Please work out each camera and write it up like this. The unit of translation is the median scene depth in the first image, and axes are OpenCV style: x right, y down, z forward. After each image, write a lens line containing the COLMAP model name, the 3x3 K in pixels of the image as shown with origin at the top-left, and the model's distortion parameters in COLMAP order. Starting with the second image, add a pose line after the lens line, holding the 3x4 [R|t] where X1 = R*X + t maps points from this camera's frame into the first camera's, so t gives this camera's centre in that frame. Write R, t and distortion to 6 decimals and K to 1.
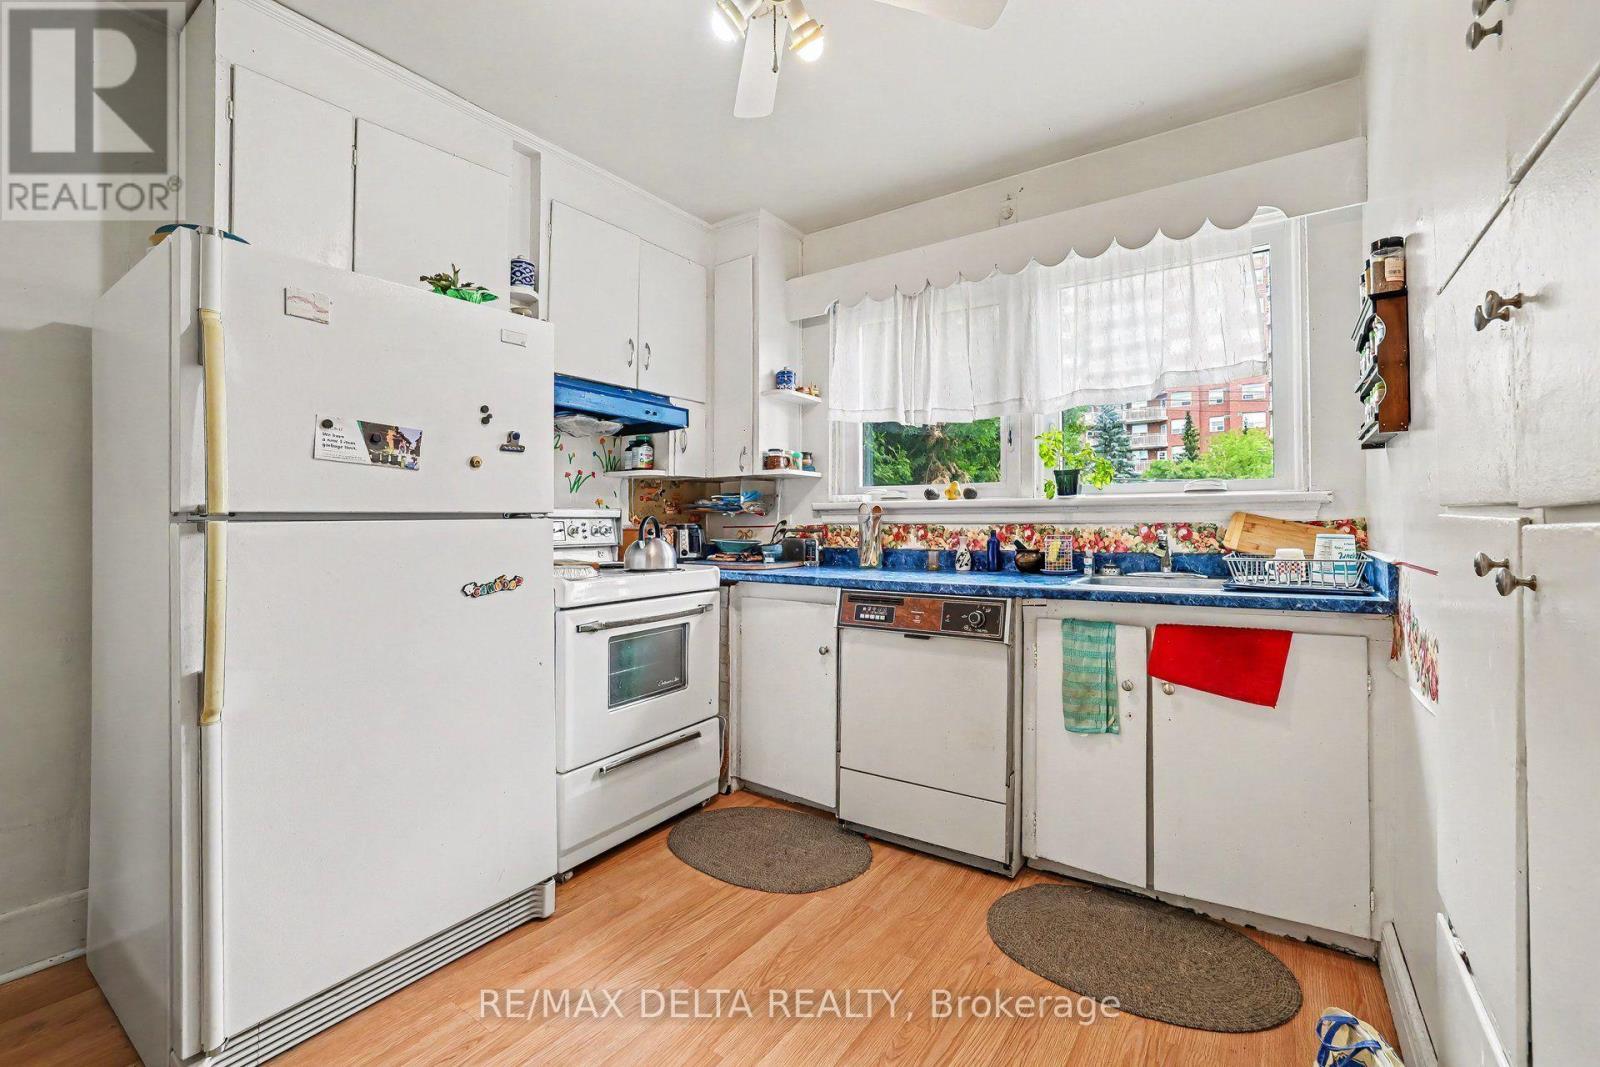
lens RADIAL K [[682.2, 0, 801.7], [0, 682.2, 532.3], [0, 0, 1]] dist [-0.043532, 0.015175]
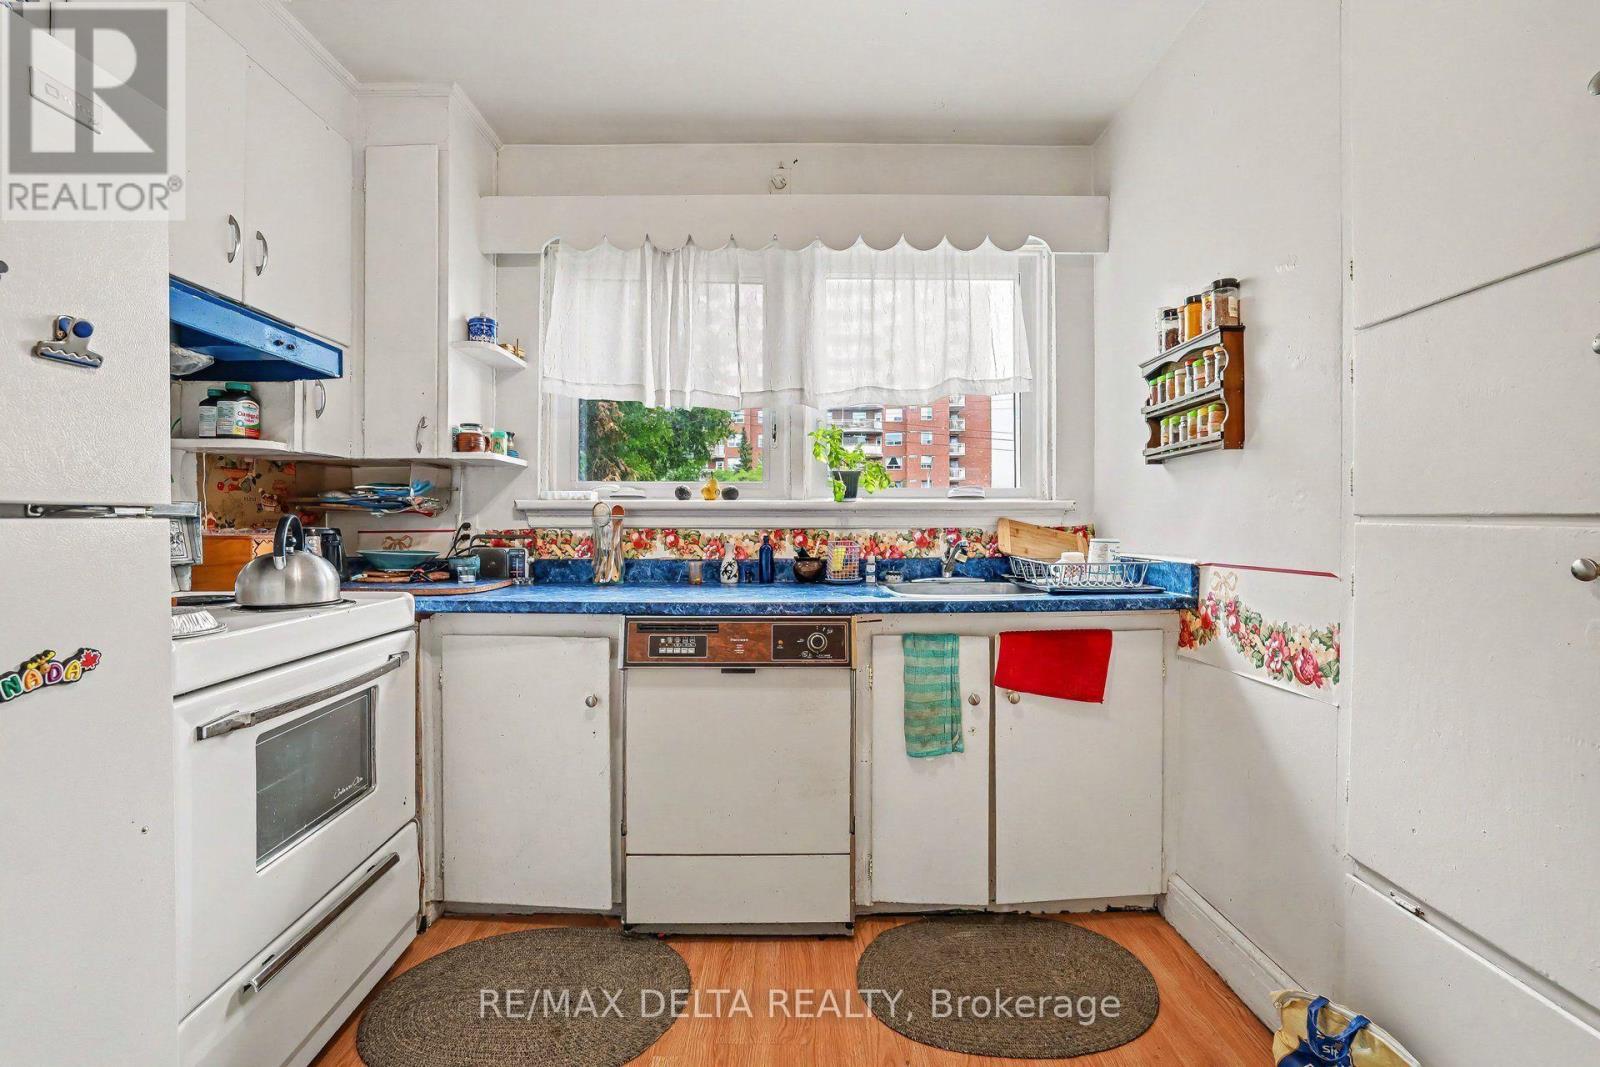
lens RADIAL K [[682.2, 0, 801.7], [0, 682.2, 532.3], [0, 0, 1]] dist [-0.043532, 0.015175]
pose [[0.816839, -0.001372, 0.576864, -0.195128], [0.003895, 0.999987, -0.003136, -0.004934], [-0.576852, 0.004809, 0.816834, 0.258968]]
